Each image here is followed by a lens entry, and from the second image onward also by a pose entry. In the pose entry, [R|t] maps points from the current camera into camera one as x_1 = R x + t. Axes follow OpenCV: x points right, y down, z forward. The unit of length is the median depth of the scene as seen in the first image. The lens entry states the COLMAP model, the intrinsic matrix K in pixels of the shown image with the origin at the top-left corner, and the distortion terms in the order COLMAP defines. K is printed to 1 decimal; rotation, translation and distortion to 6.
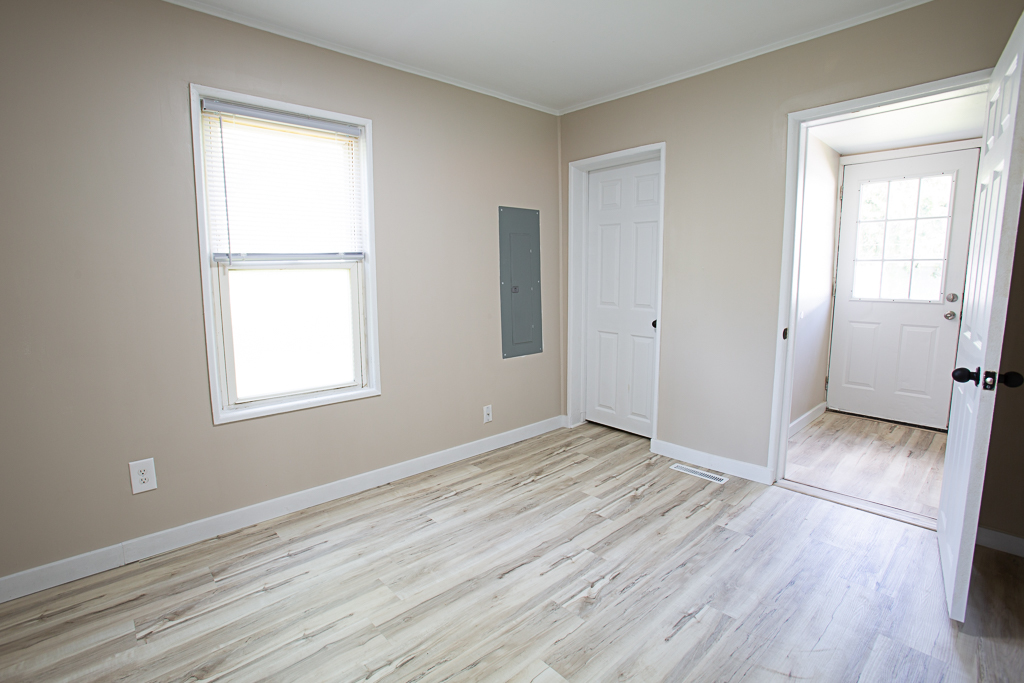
lens RADIAL K [[478.7, 0, 502.5], [0, 478.7, 351.7], [0, 0, 1]] dist [-0.066571, 0.021374]
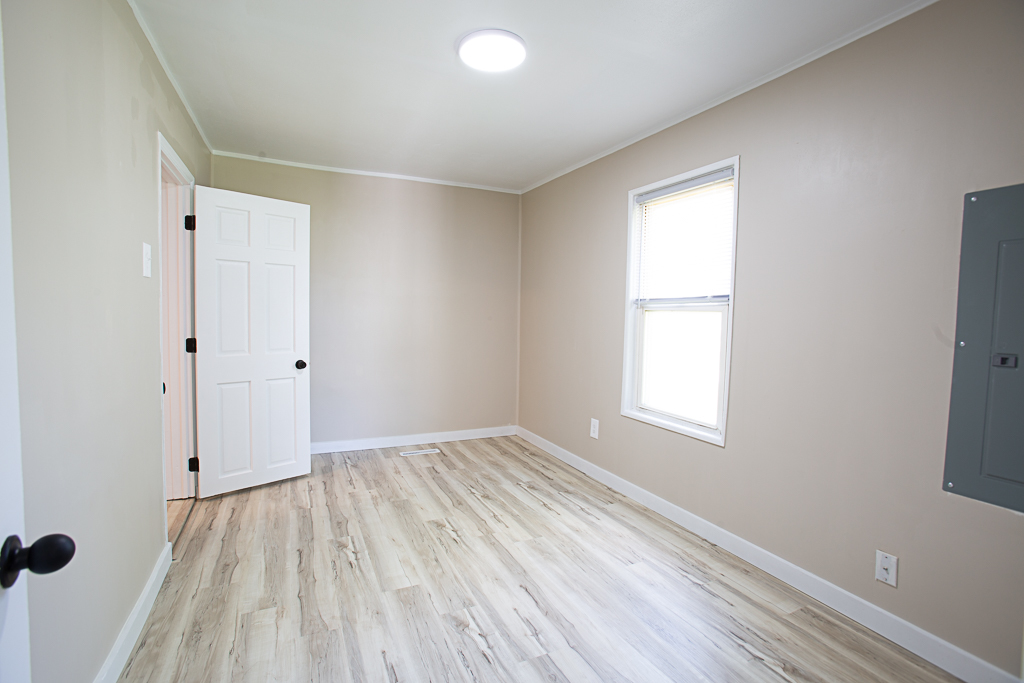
lens RADIAL K [[478.7, 0, 520.2], [0, 478.7, 350.7], [0, 0, 1]] dist [-0.066571, 0.021374]
pose [[-0.267321, 0.077913, -0.960452, 0.855590], [-0.175015, 0.976222, 0.127904, -0.167527], [0.947581, 0.202285, -0.247329, 0.982198]]
